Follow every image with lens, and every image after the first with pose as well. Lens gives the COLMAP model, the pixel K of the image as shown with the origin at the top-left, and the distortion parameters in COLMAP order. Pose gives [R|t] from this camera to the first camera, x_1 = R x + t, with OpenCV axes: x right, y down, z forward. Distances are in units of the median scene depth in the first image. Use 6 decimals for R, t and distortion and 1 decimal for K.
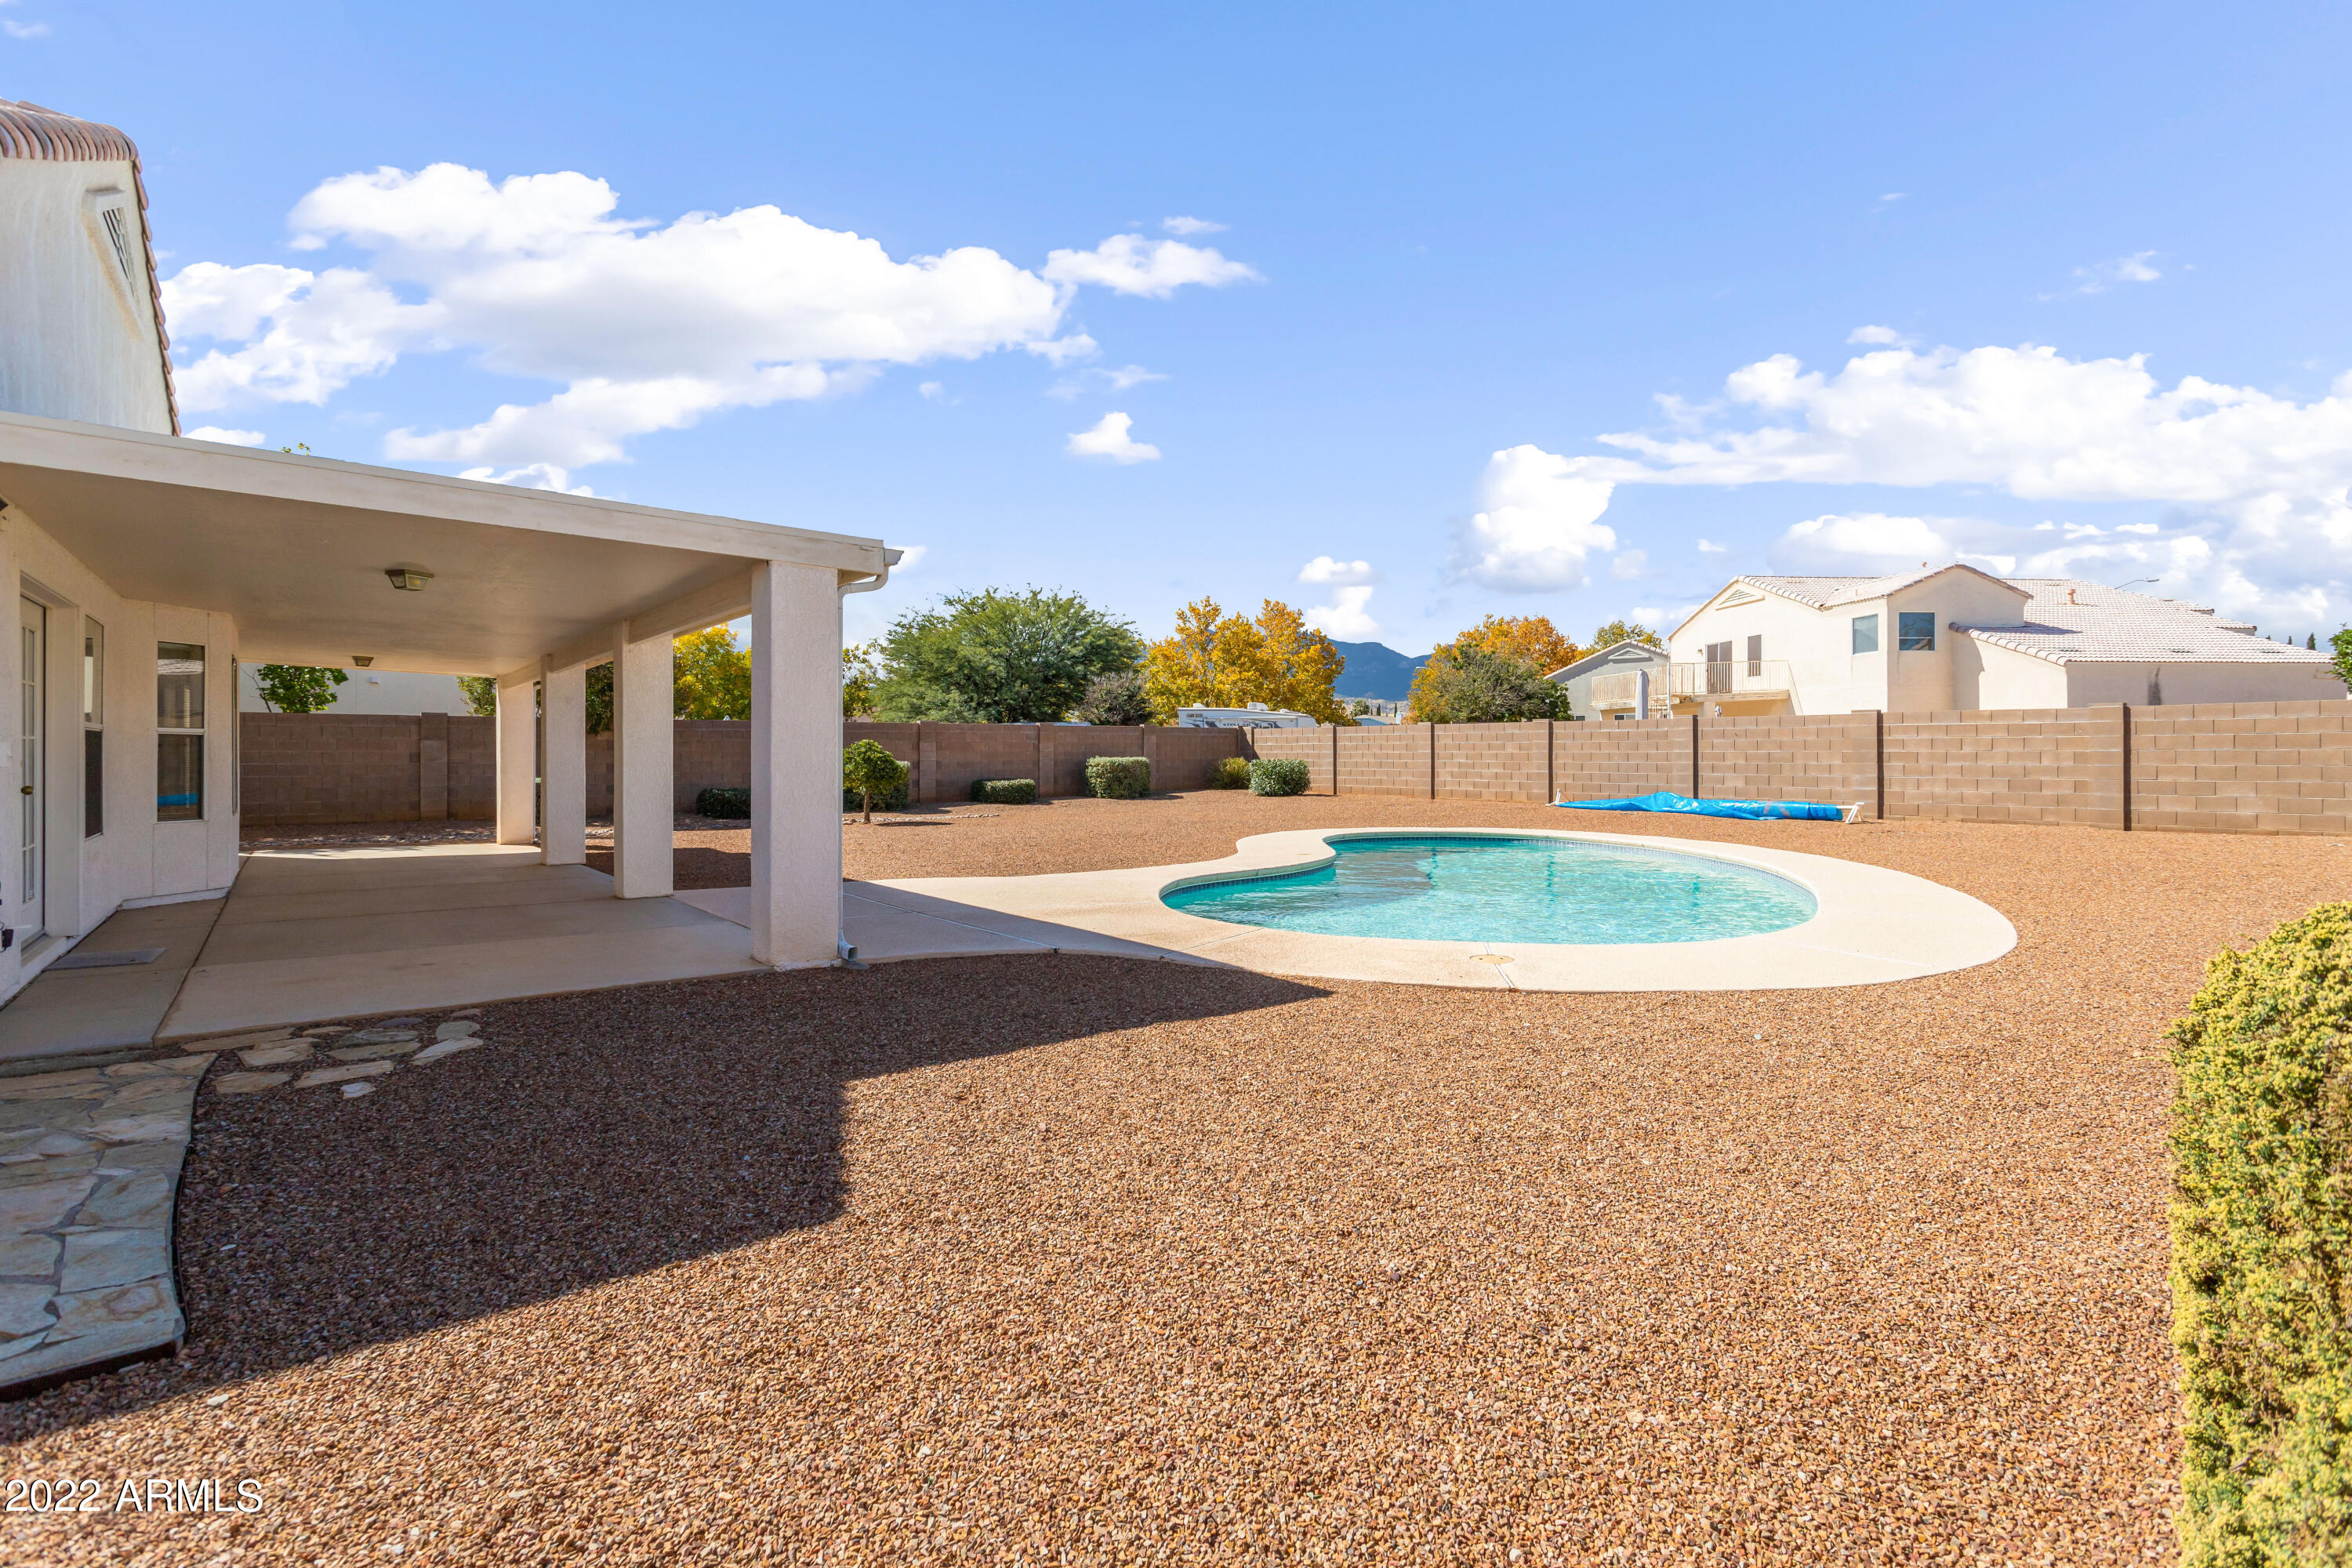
lens RADIAL K [[1131.4, 0, 1174.8], [0, 1131.4, 769.2], [0, 0, 1]] dist [0.002189, 0.000779]
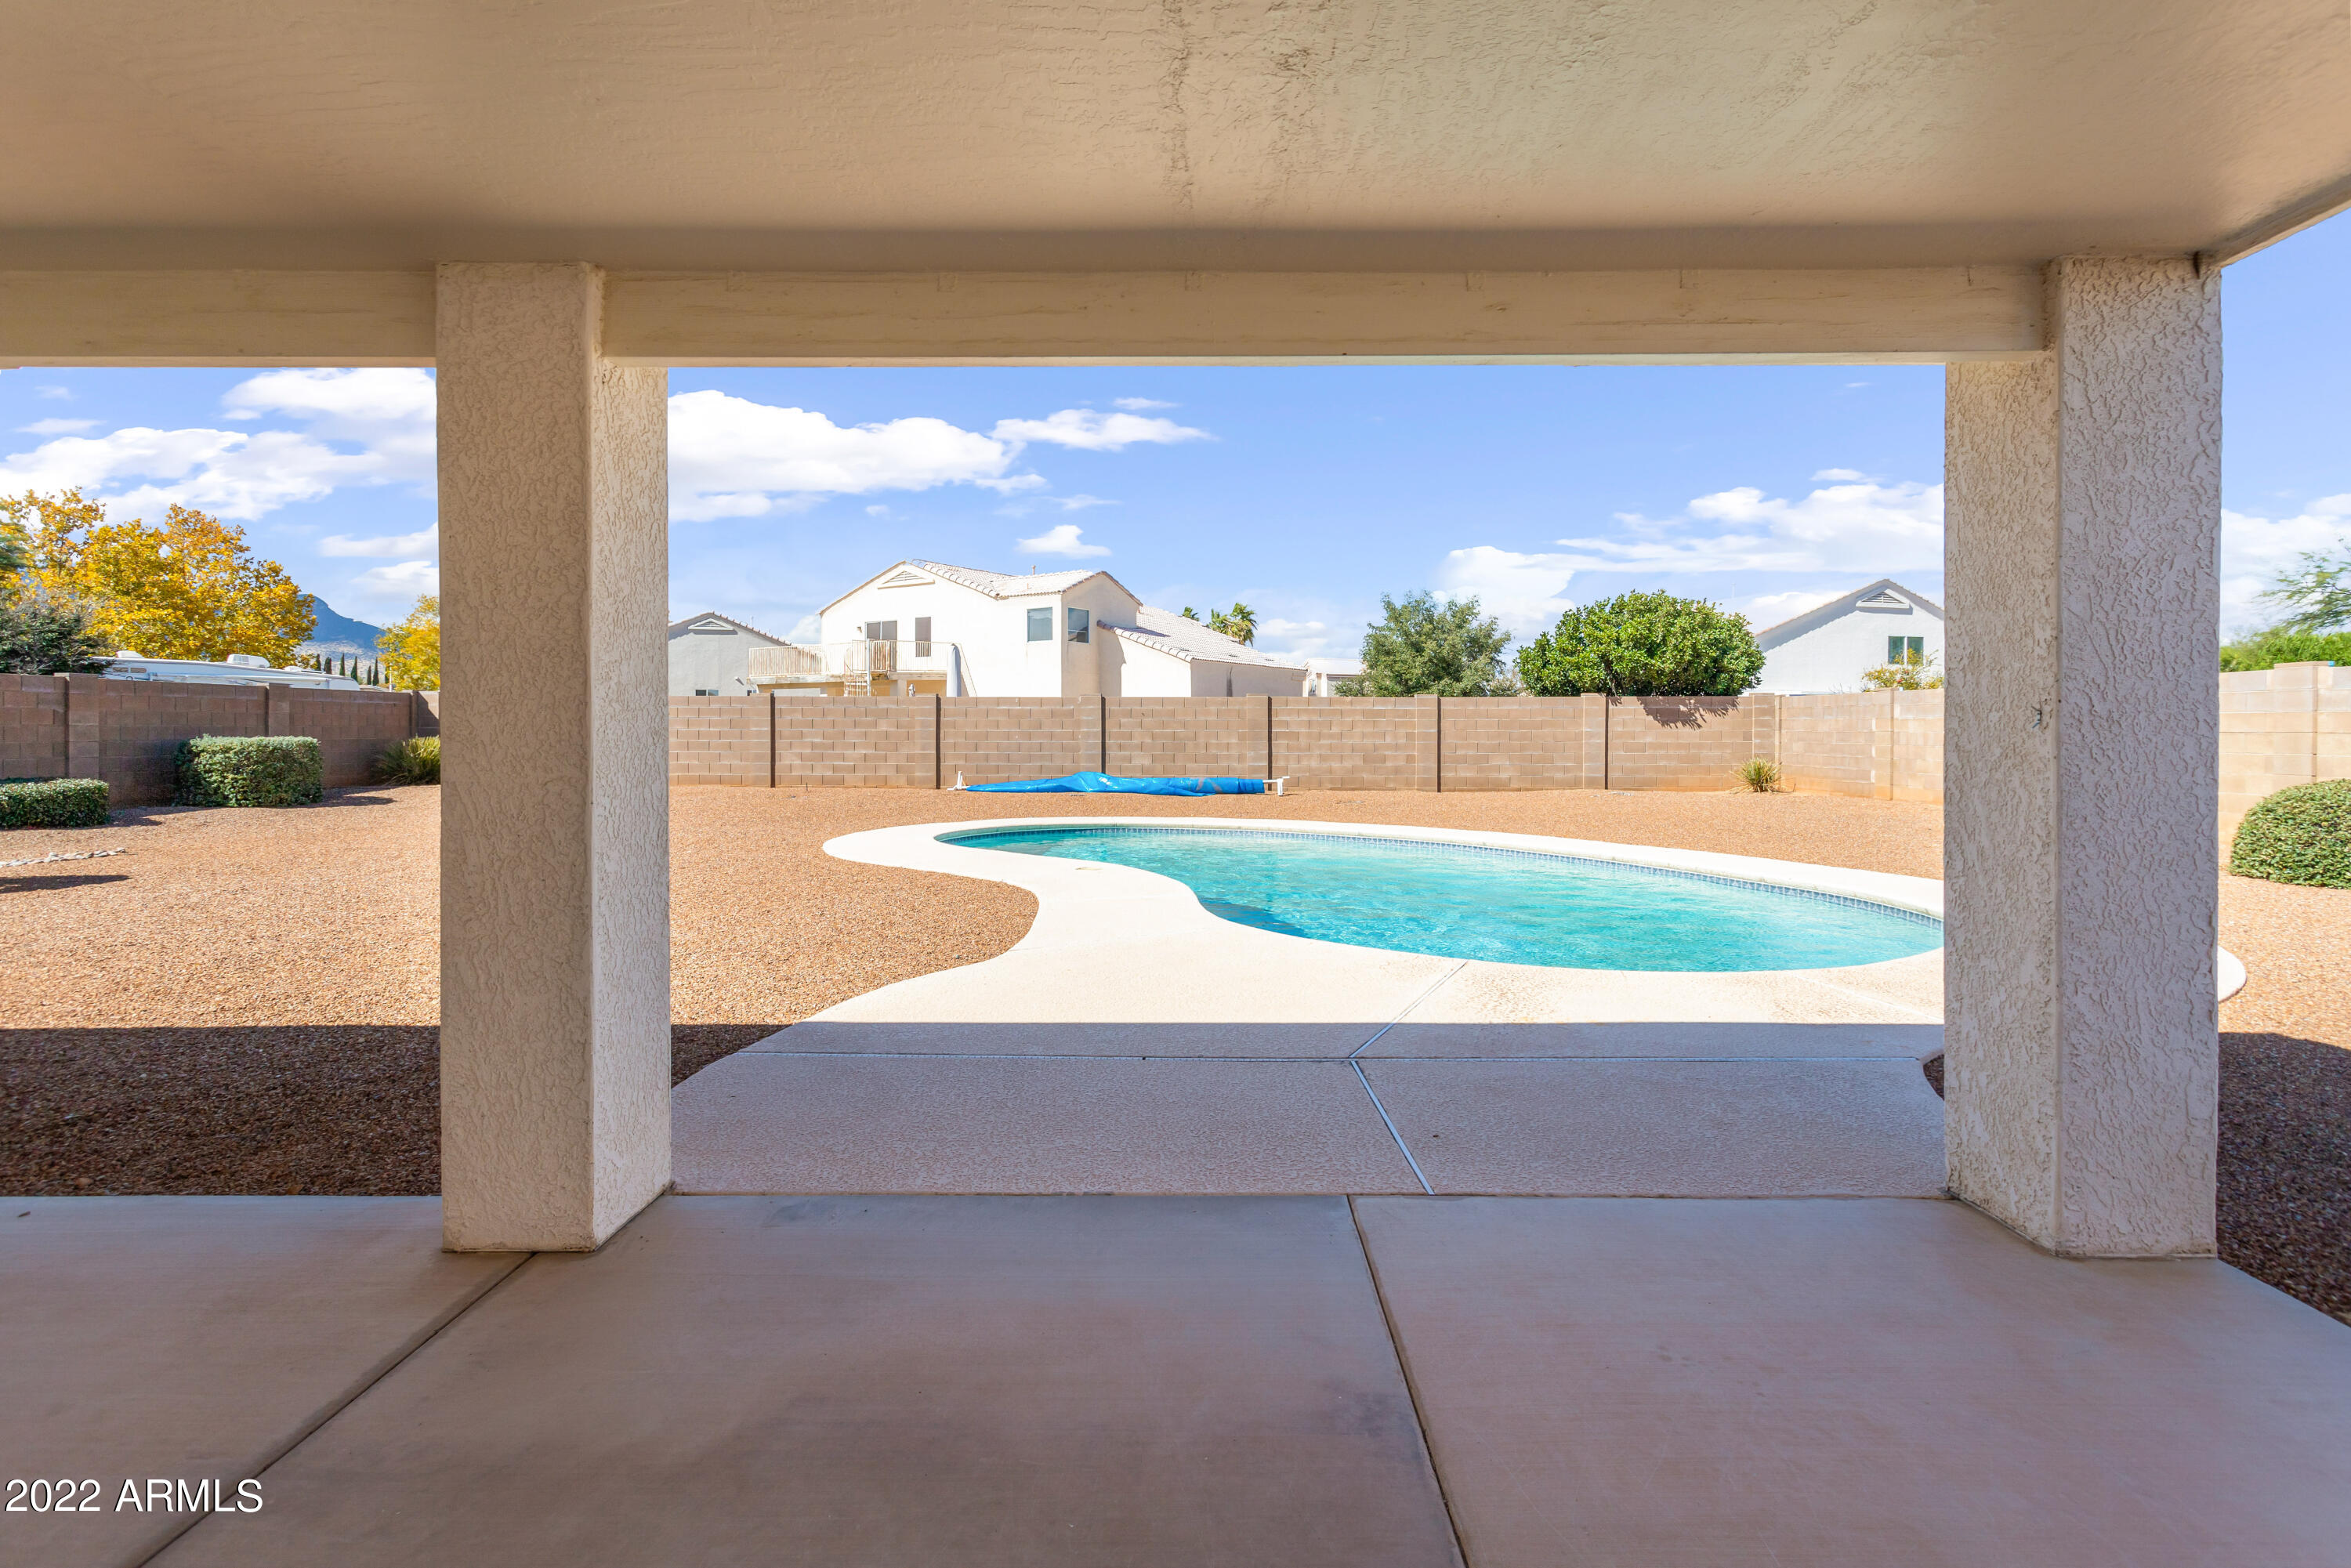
lens RADIAL K [[1130.9, 0, 1174.3], [0, 1130.9, 769.2], [0, 0, 1]] dist [0.002189, 0.000779]
pose [[0.621632, -0.024538, 0.782925, -0.271922], [0.008604, 0.999663, 0.024499, -0.005040], [-0.783262, -0.008493, 0.621634, 0.310369]]
